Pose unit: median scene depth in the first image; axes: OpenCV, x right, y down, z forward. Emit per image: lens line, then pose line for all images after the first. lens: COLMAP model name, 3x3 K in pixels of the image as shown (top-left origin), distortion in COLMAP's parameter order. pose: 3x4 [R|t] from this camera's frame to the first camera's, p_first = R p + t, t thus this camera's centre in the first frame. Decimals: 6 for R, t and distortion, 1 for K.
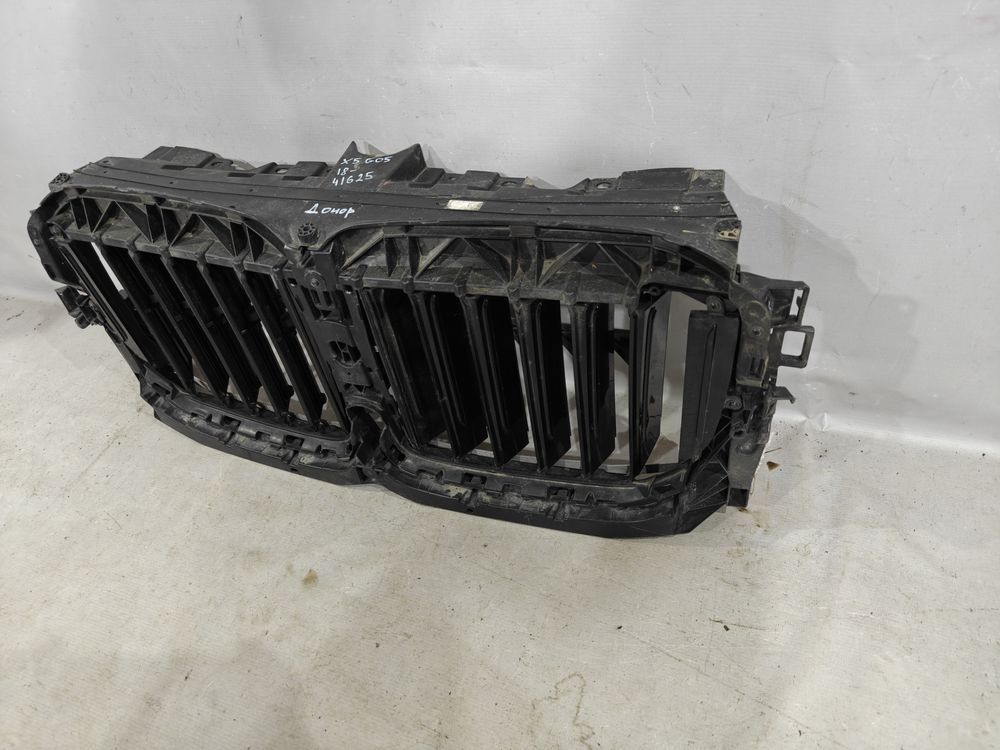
lens RADIAL K [[679.6, 0, 498.0], [0, 679.6, 368.8], [0, 0, 1]] dist [0.034270, -0.042666]
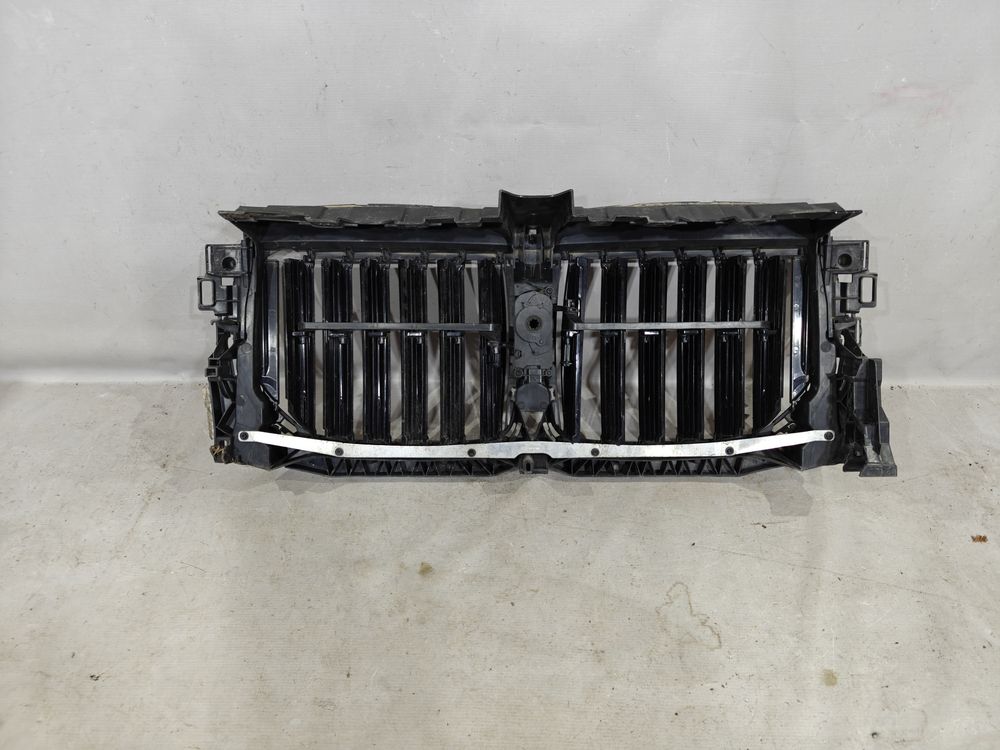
lens RADIAL K [[672.2, 0, 511.8], [0, 672.2, 374.0], [0, 0, 1]] dist [0.026742, -0.028222]
pose [[0.939285, -0.113862, 0.323696, -0.500956], [0.141190, 0.988030, -0.062153, 0.086297], [-0.312745, 0.104082, 0.944117, -0.129378]]
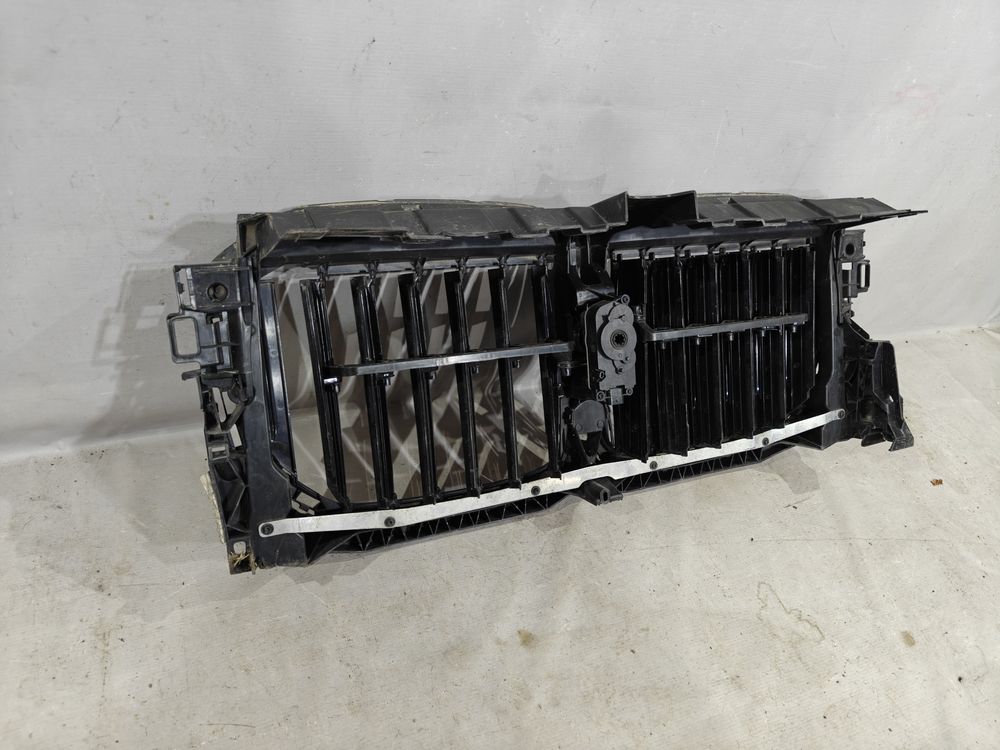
lens RADIAL K [[672.2, 0, 505.4], [0, 672.2, 376.6], [0, 0, 1]] dist [0.038793, -0.045820]
pose [[0.706194, -0.243644, 0.664776, -0.900787], [0.239283, 0.965809, 0.099784, -0.158146], [-0.666358, 0.088603, 0.740349, 0.313412]]
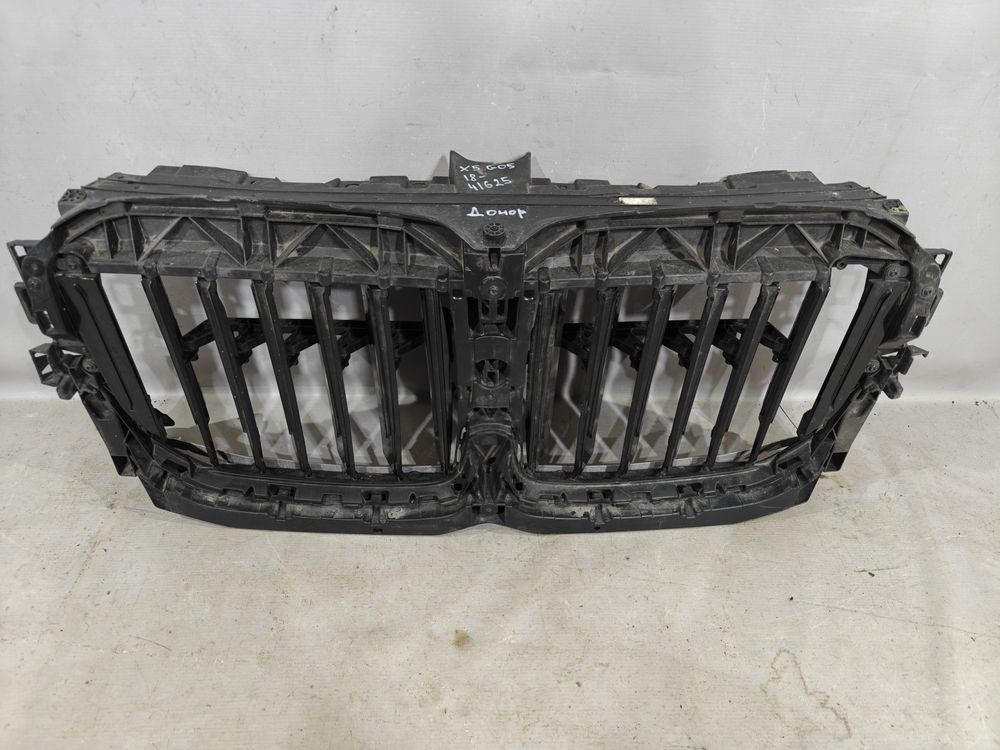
lens RADIAL K [[674.5, 0, 505.1], [0, 674.5, 385.3], [0, 0, 1]] dist [0.043936, -0.056536]
pose [[0.916591, -0.113840, 0.383278, -0.560687], [0.146492, 0.987568, -0.057005, 0.048683], [-0.372024, 0.108398, 0.921872, 0.159649]]
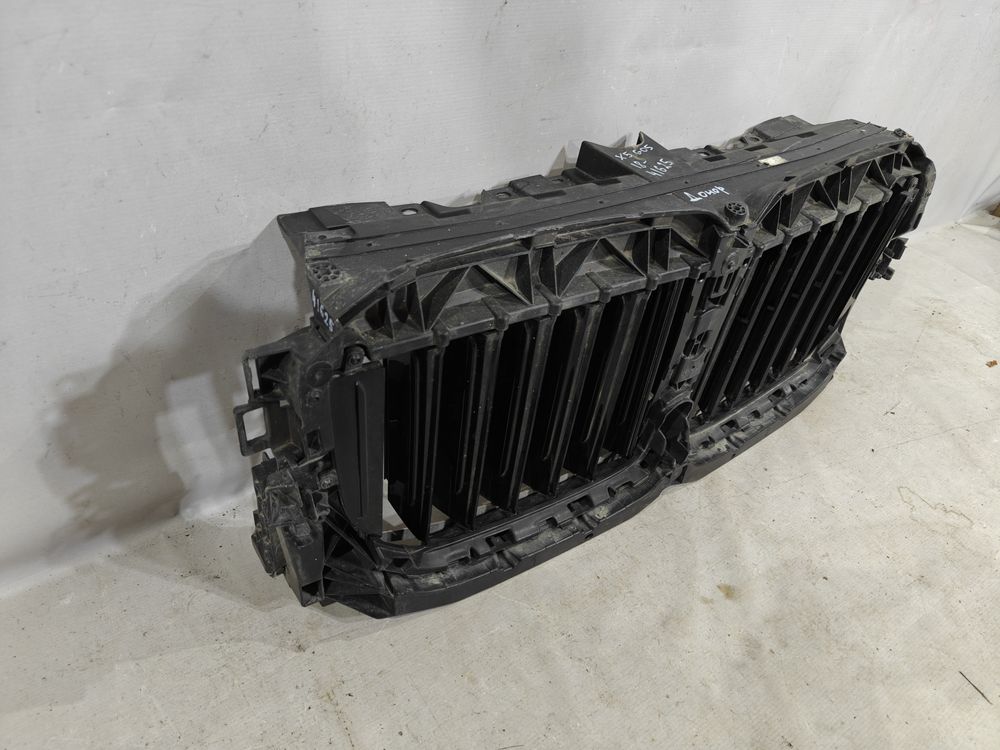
lens RADIAL K [[674.5, 0, 500.0], [0, 674.5, 375.0], [0, 0, 1]] dist [0.030850, -0.044369]
pose [[0.555473, -0.375498, 0.741924, -1.110044], [0.424932, 0.895119, 0.134889, -0.233460], [-0.714761, 0.240340, 0.656775, 0.586335]]
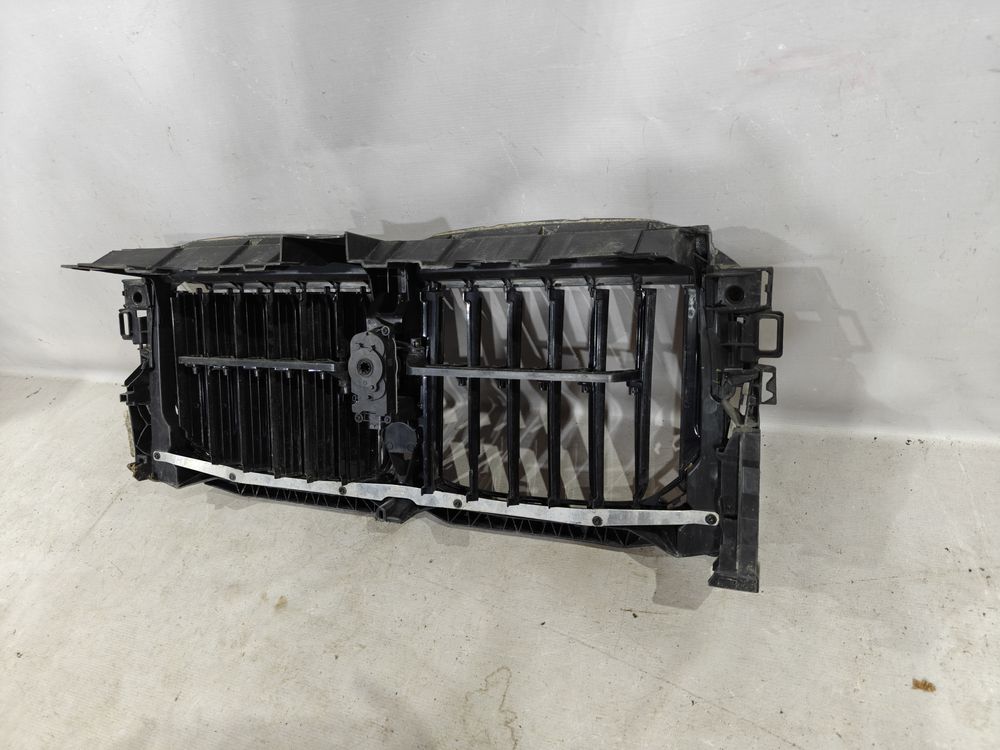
lens RADIAL K [[672.2, 0, 505.4], [0, 672.2, 376.6], [0, 0, 1]] dist [0.038793, -0.045820]
pose [[0.993907, -0.099321, -0.047799, 0.200885], [0.098384, 0.994915, -0.021573, -0.007729], [0.049699, 0.016739, 0.998624, -0.117026]]
